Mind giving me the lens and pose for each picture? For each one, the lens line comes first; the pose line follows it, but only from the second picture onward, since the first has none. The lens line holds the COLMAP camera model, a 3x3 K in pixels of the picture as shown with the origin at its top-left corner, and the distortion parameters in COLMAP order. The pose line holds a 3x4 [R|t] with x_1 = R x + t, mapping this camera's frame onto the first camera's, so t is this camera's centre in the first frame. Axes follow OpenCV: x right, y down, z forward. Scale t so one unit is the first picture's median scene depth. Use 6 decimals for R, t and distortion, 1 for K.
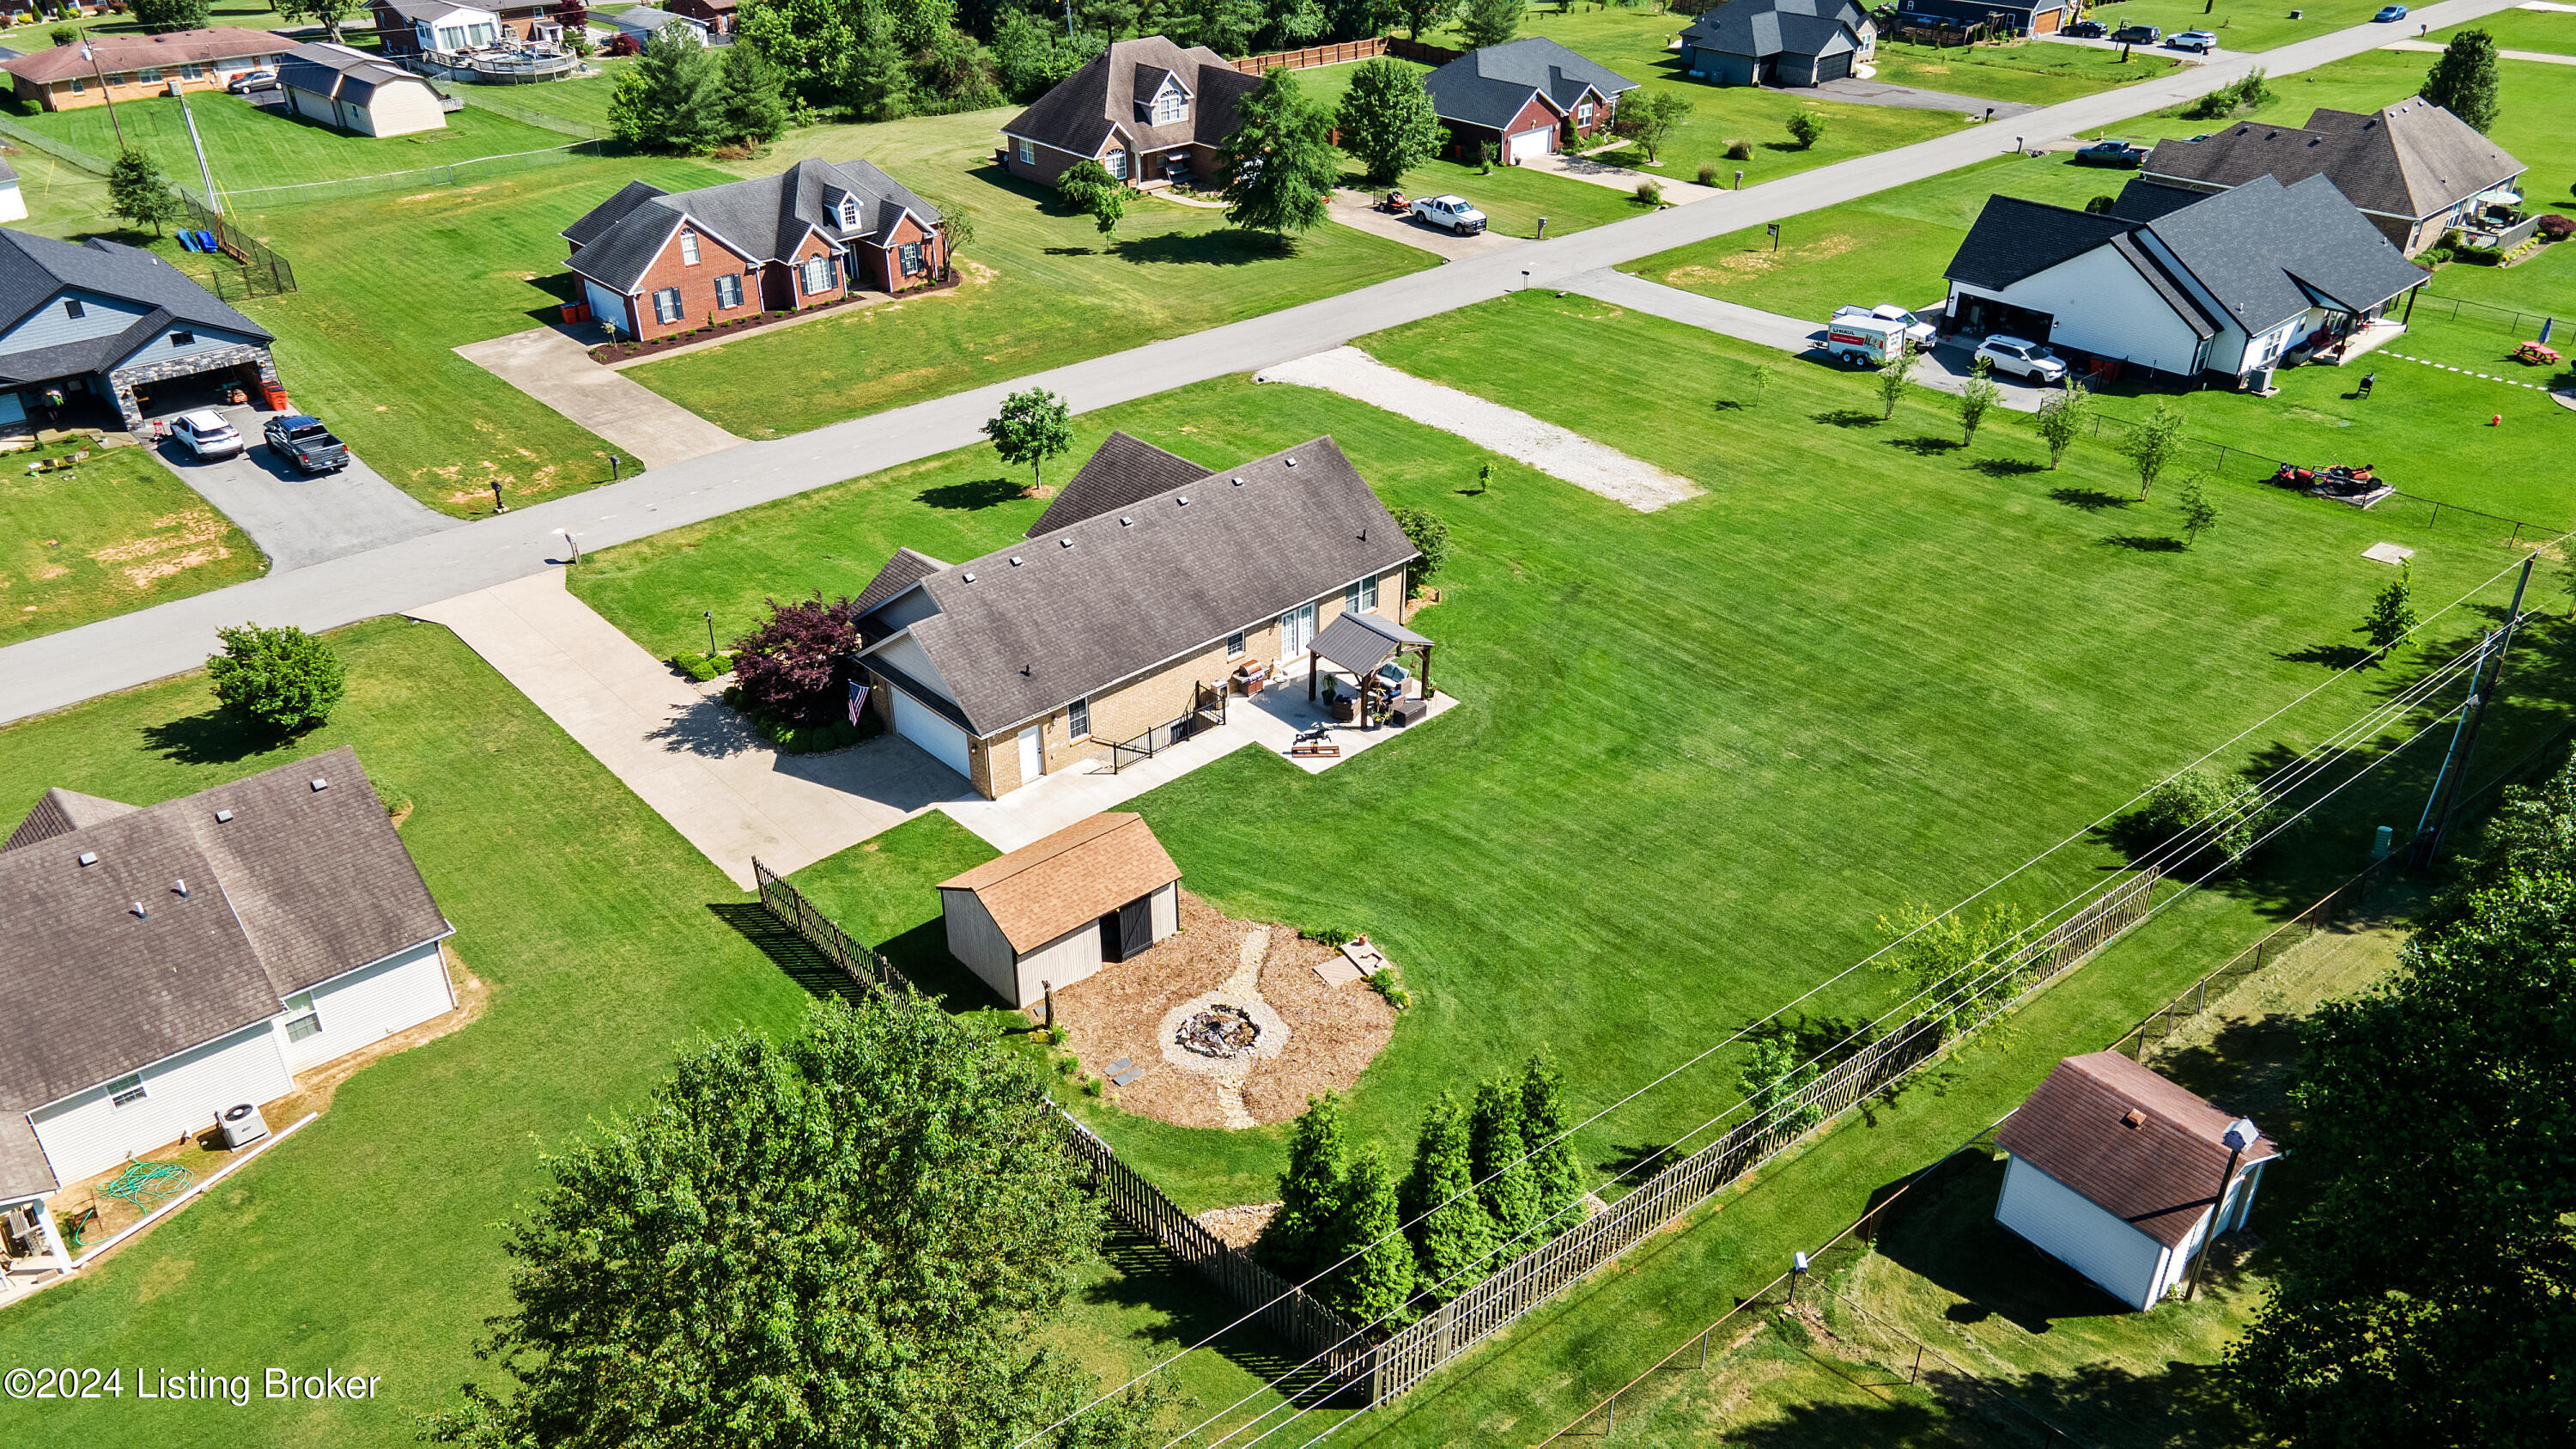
lens RADIAL K [[1900.3, 0, 1278.1], [0, 1900.3, 727.2], [0, 0, 1]] dist [0.011118, 0.056252]
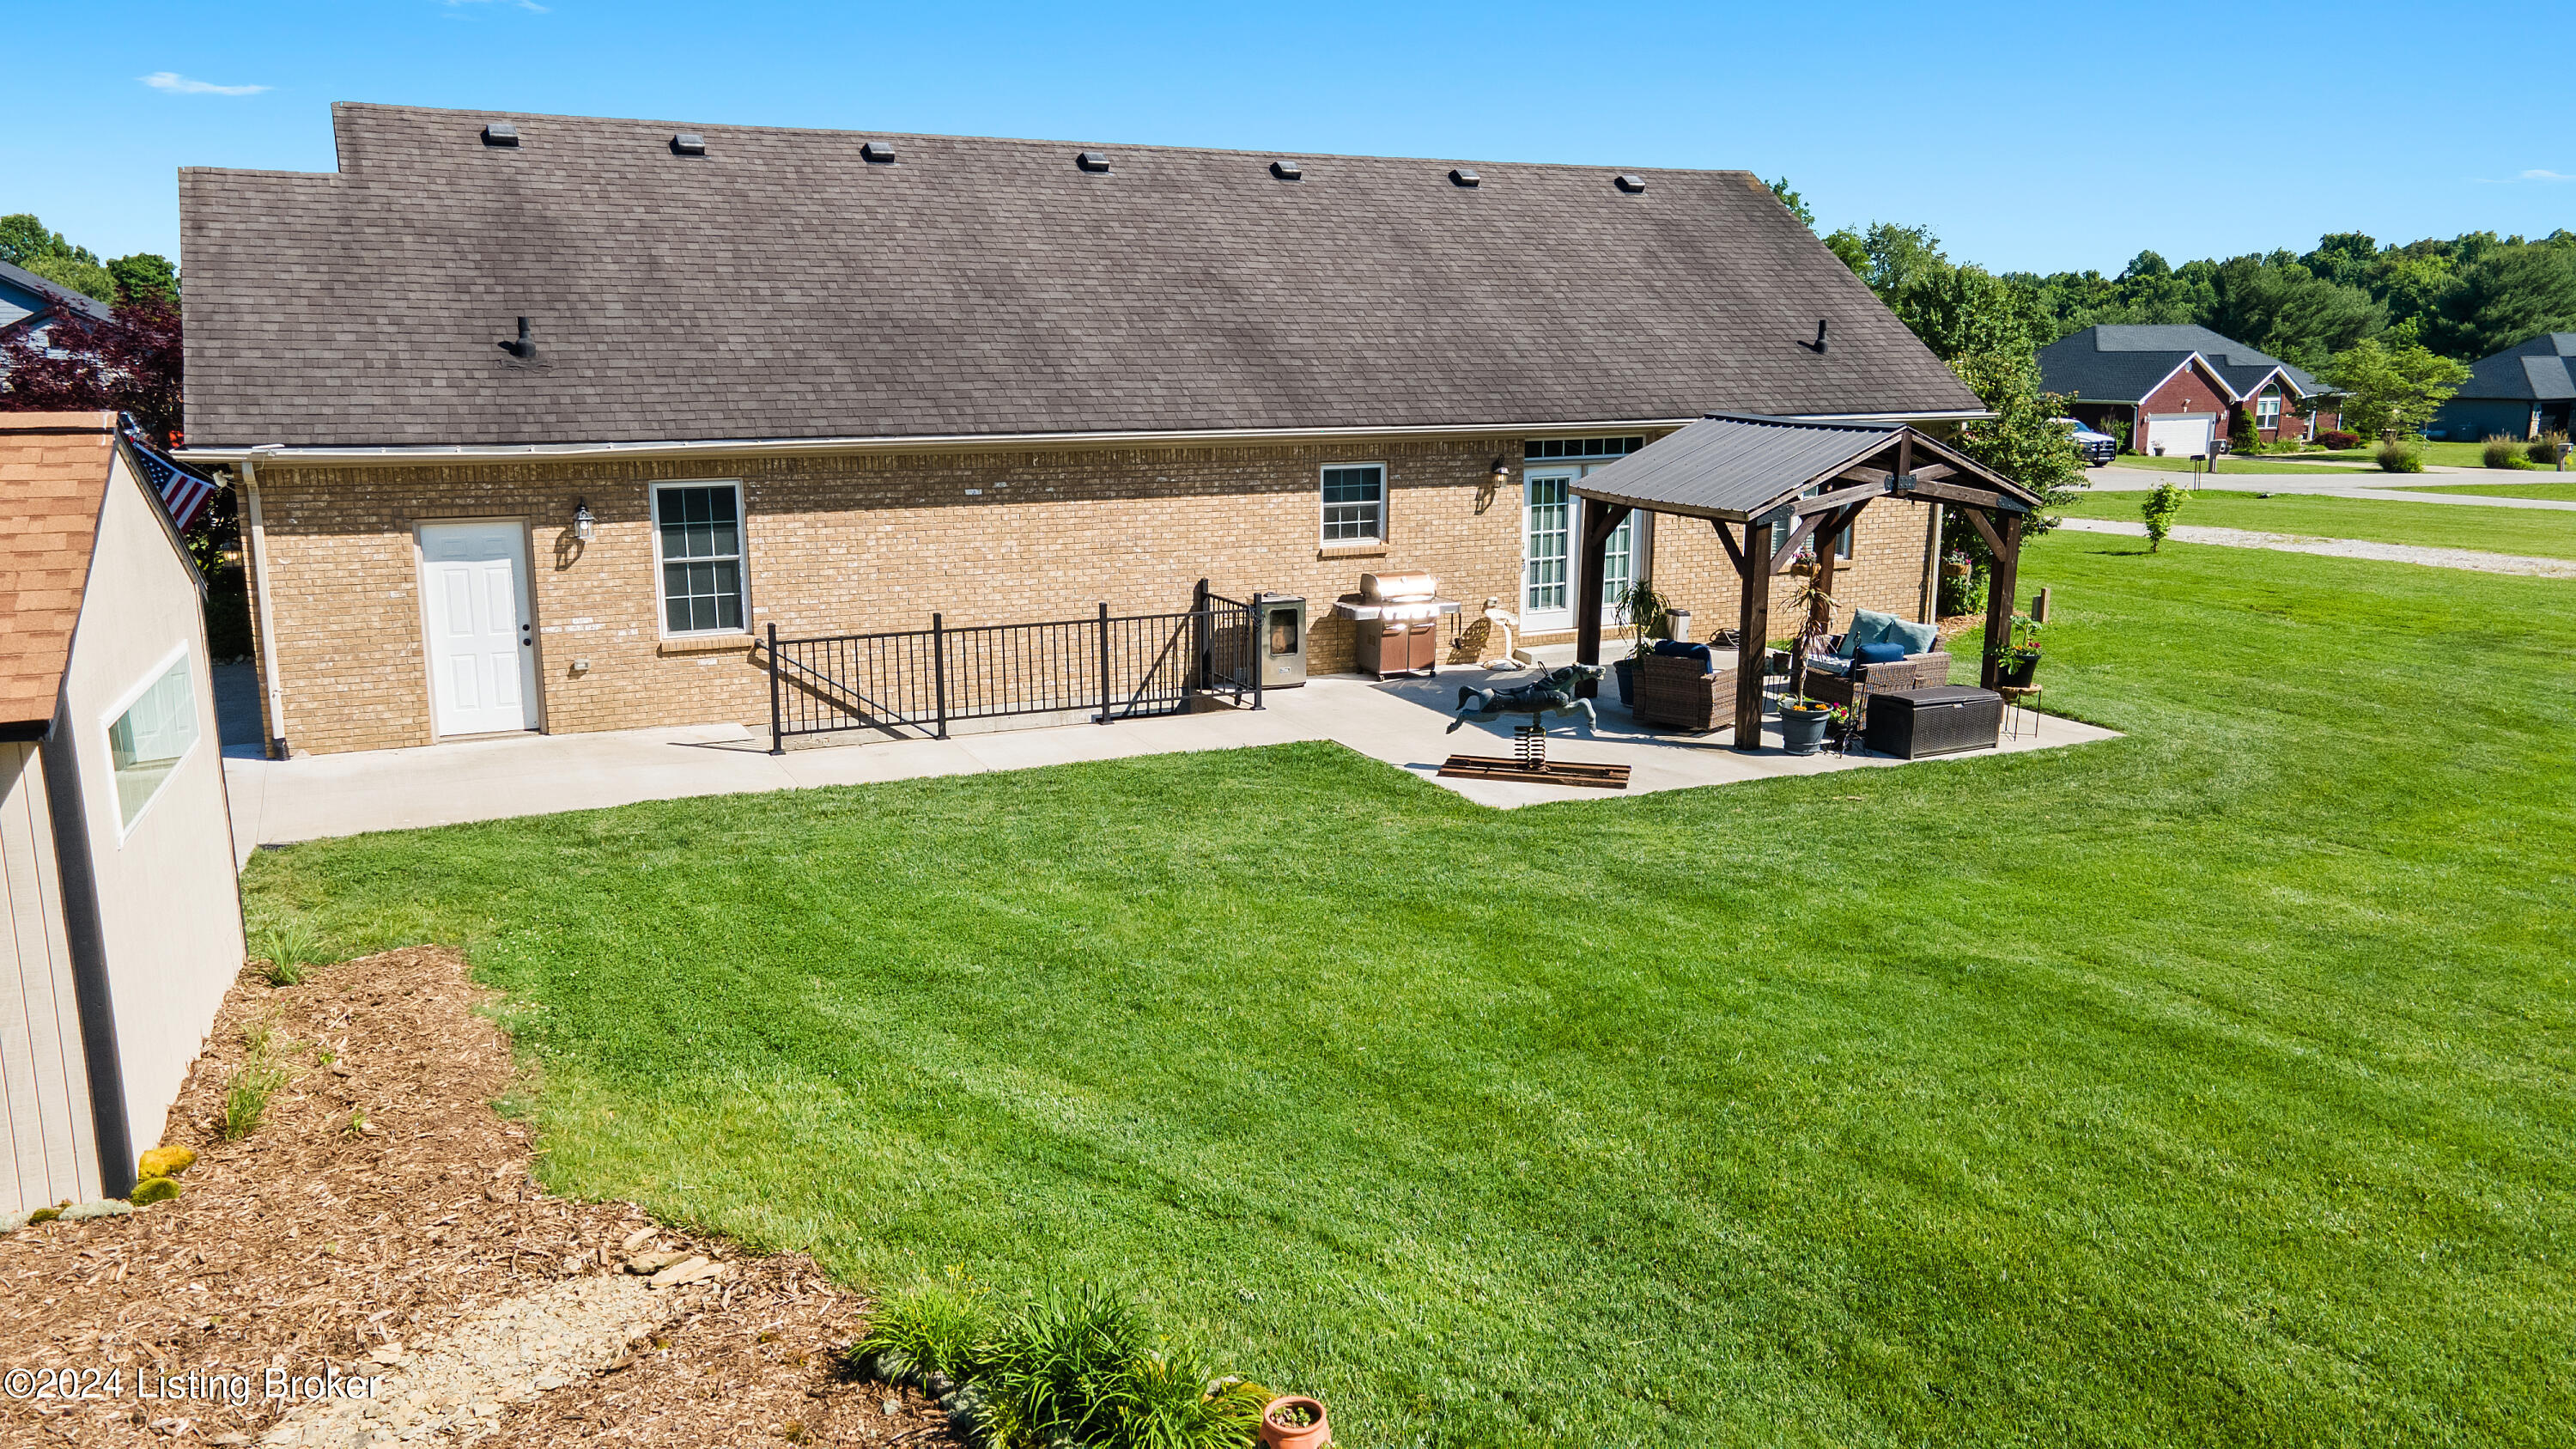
lens RADIAL K [[1878.1, 0, 1280.1], [0, 1878.1, 726.6], [0, 0, 1]] dist [0.044200, 0.005480]
pose [[0.956055, 0.064143, -0.286086, 0.042771], [-0.152167, 0.942619, -0.297176, 0.063741], [0.250609, 0.327650, 0.910956, 0.545035]]
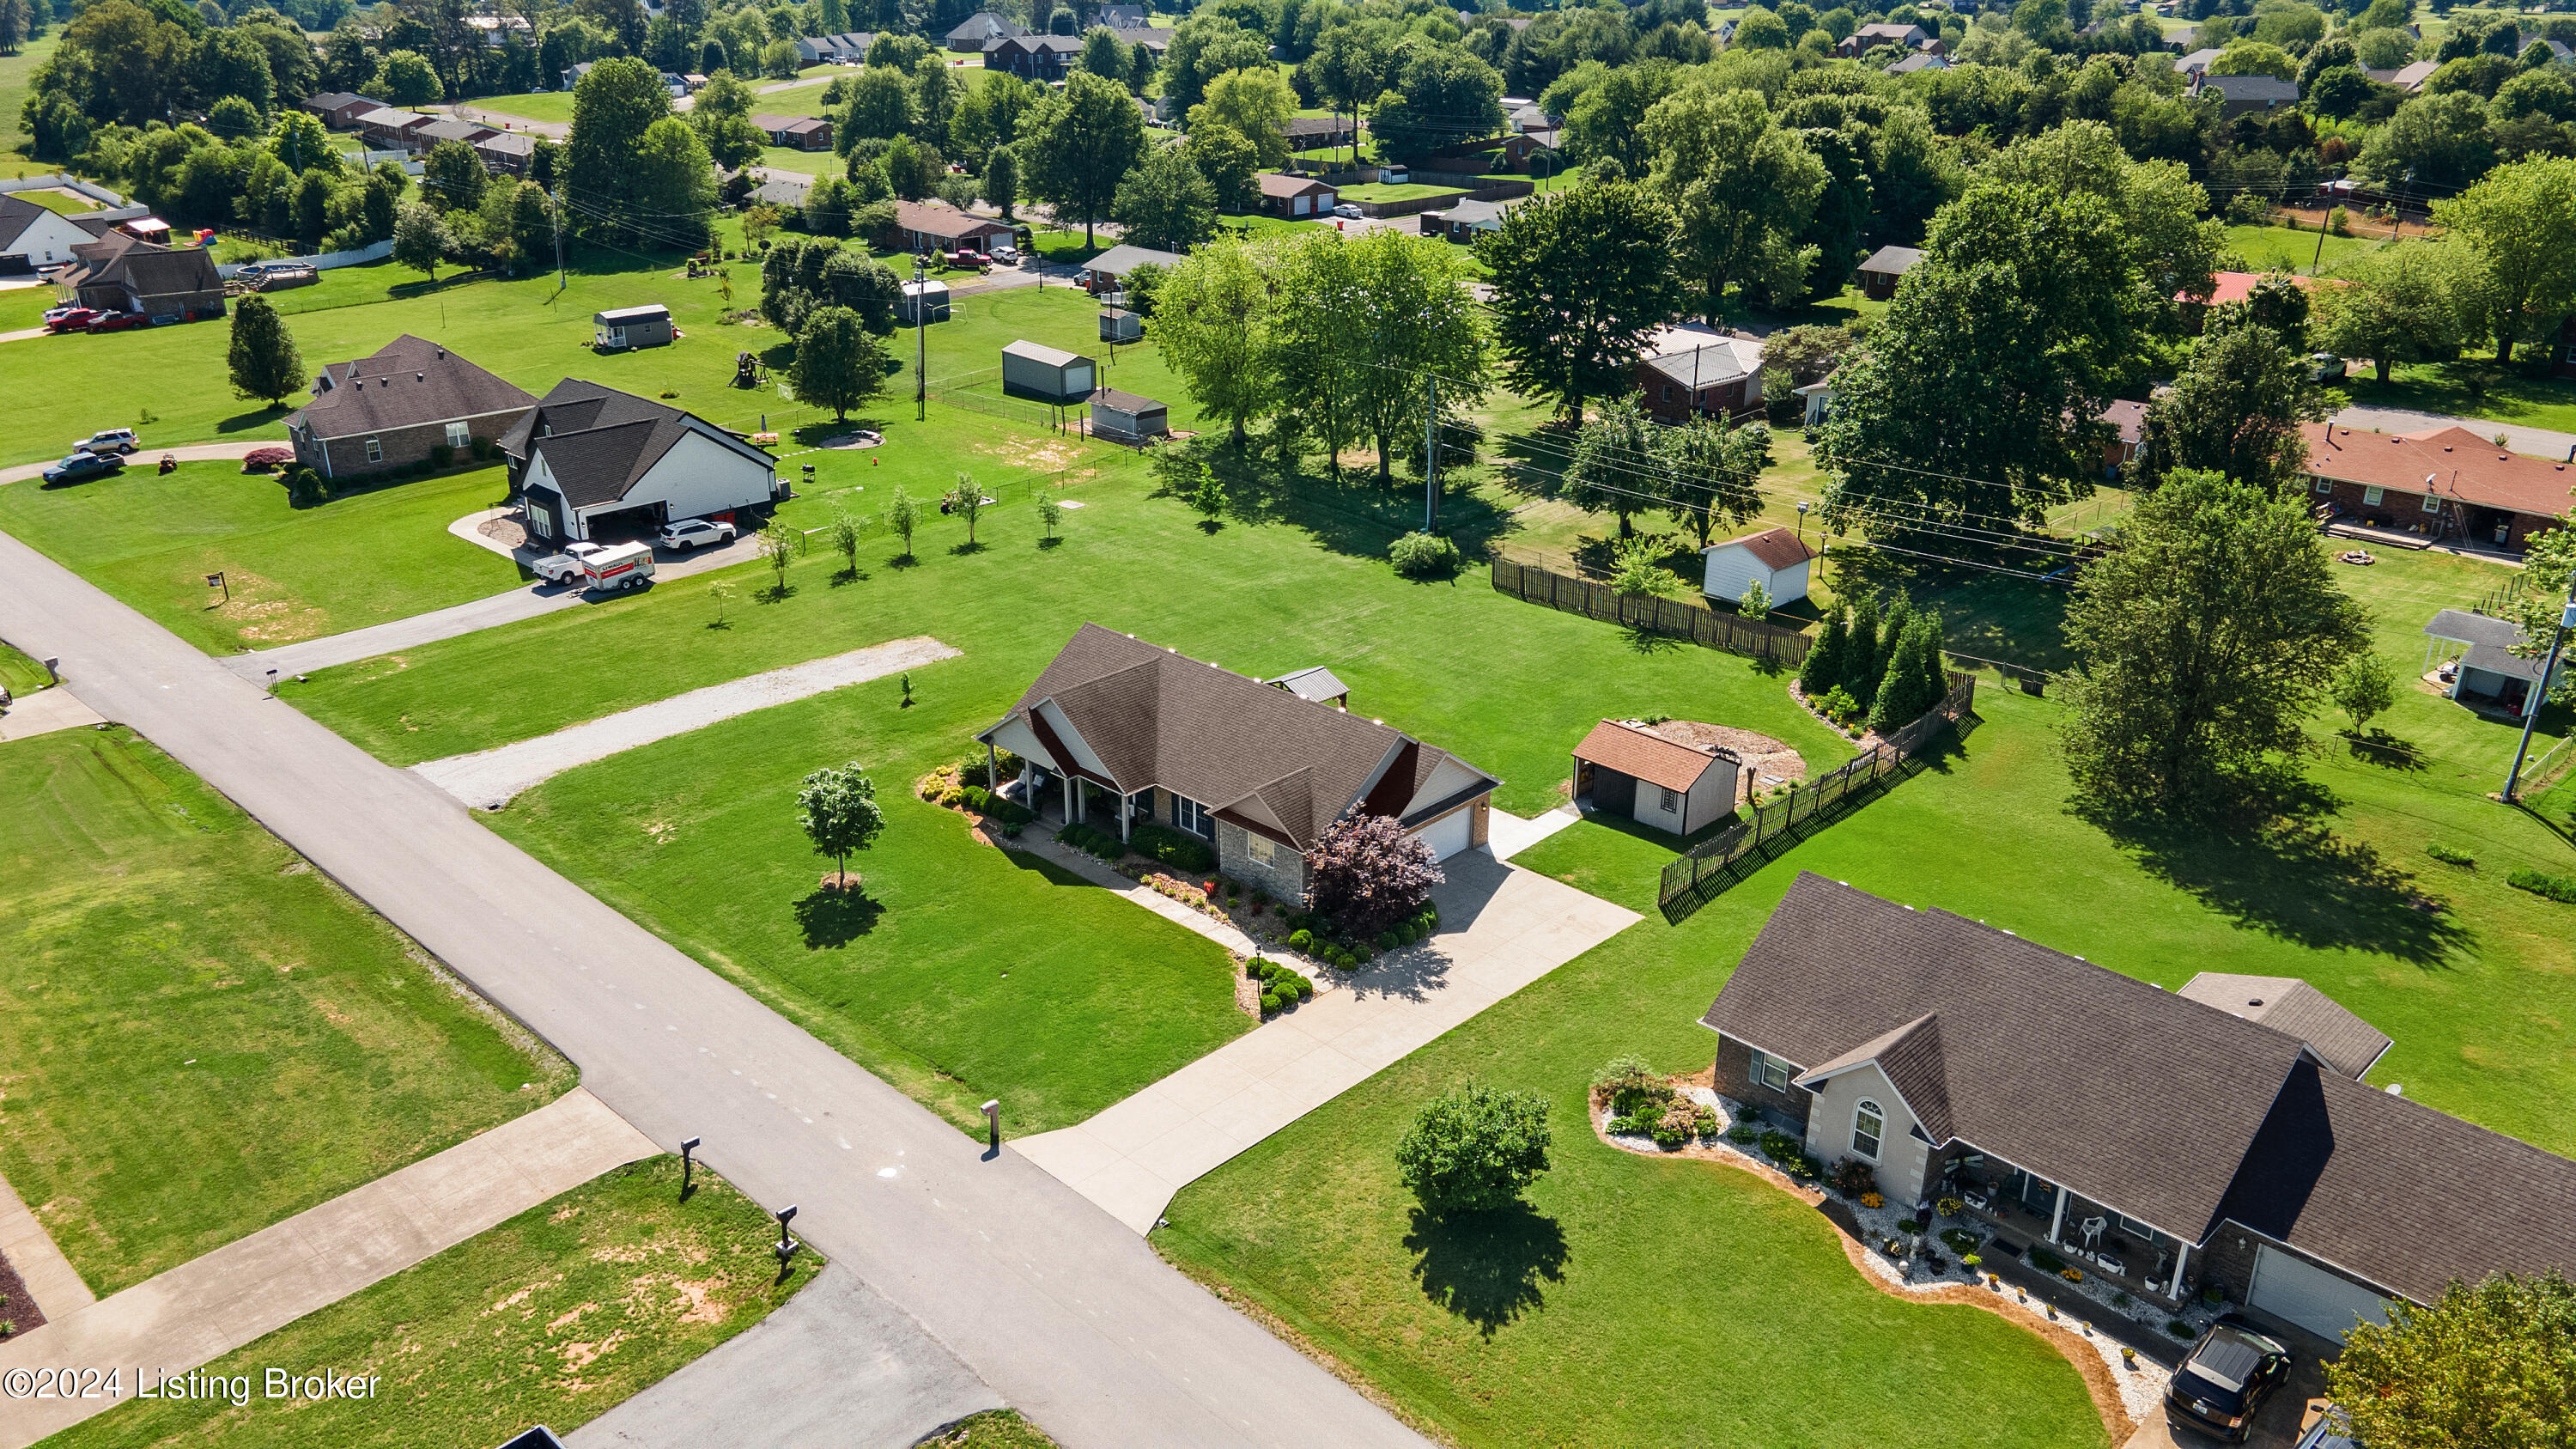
lens RADIAL K [[1878.1, 0, 1280.1], [0, 1878.1, 726.6], [0, 0, 1]] dist [0.044200, 0.005480]
pose [[-0.063233, -0.374487, 0.925073, -0.882652], [0.498972, 0.790895, 0.354276, -0.371393], [-0.864308, 0.483988, 0.136848, 0.628173]]
